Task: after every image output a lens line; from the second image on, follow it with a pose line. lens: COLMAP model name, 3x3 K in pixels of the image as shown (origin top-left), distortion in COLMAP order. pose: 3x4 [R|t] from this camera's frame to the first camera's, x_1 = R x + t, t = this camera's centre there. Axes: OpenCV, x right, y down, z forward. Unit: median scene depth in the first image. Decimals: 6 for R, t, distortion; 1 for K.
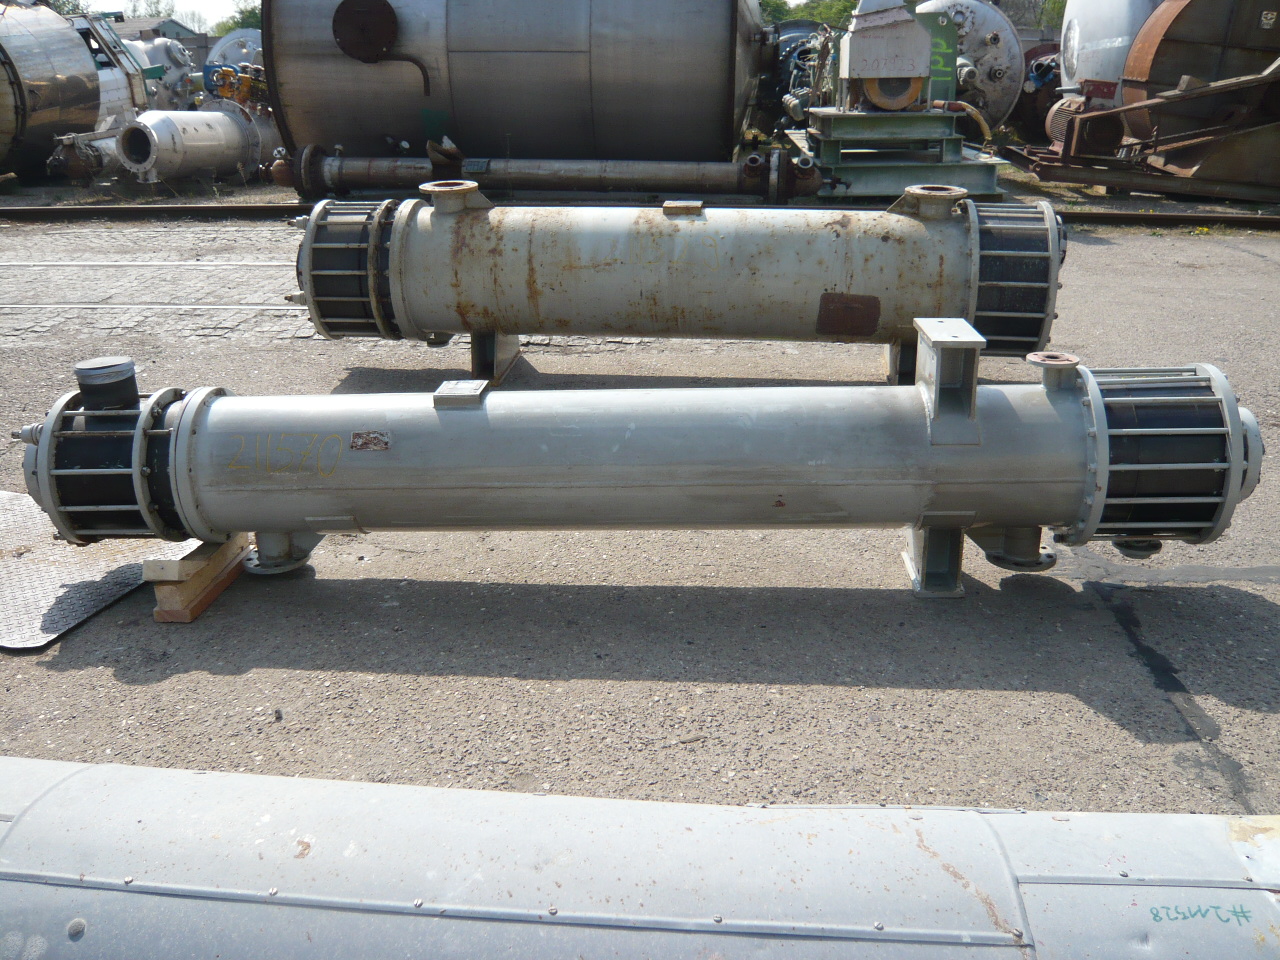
lens RADIAL K [[1095.0, 0, 640.0], [0, 1095.0, 480.0], [0, 0, 1]] dist [-0.081747, 0.010131]
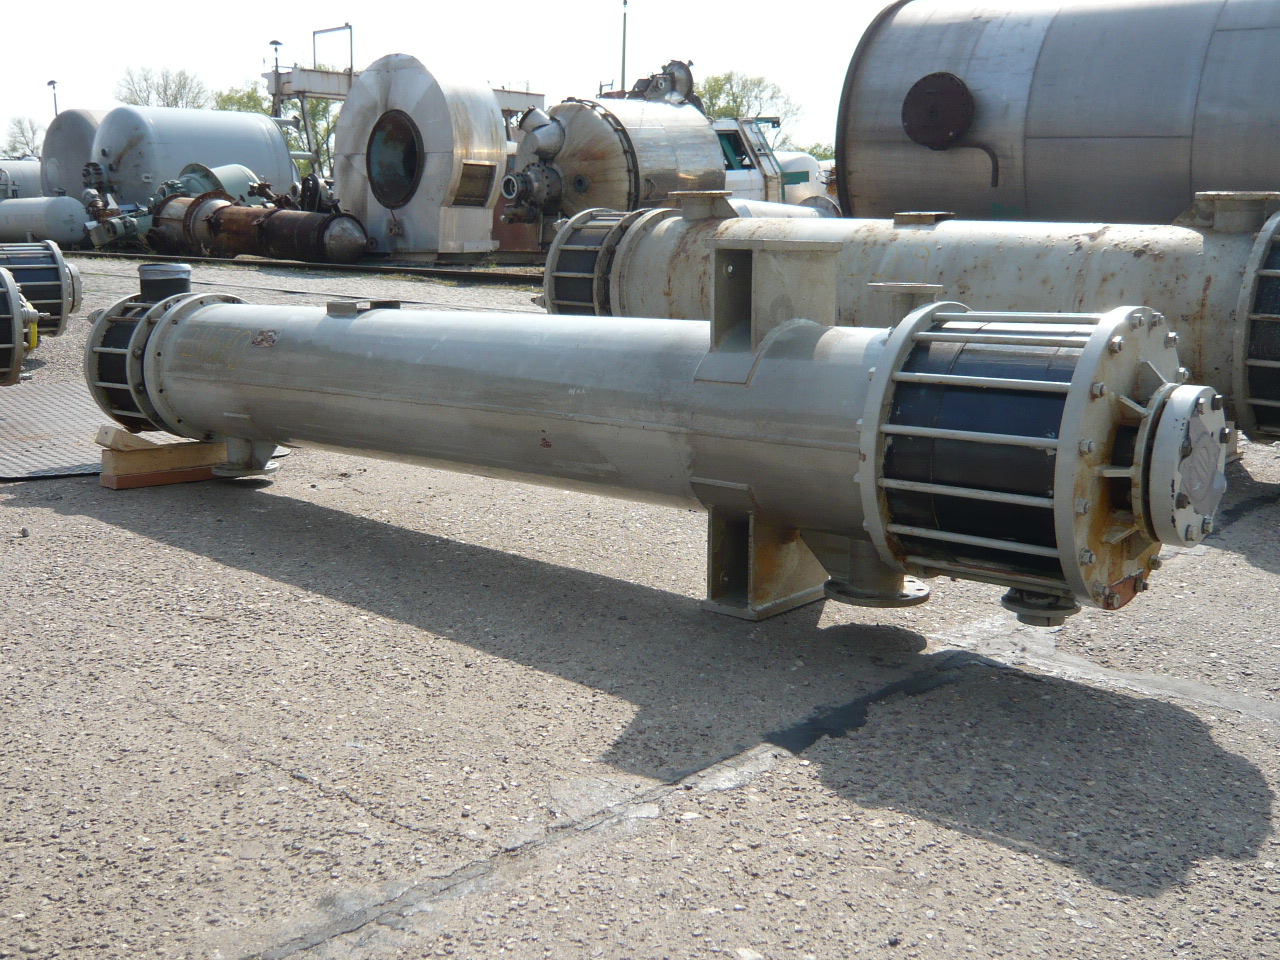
lens RADIAL K [[1277.0, 0, 640.0], [0, 1277.0, 480.0], [0, 0, 1]] dist [-0.119803, 0.100122]
pose [[0.794903, 0.135509, -0.591411, 0.461308], [-0.234707, 0.967532, -0.093776, 0.074482], [0.559502, 0.213351, 0.800899, 0.184356]]
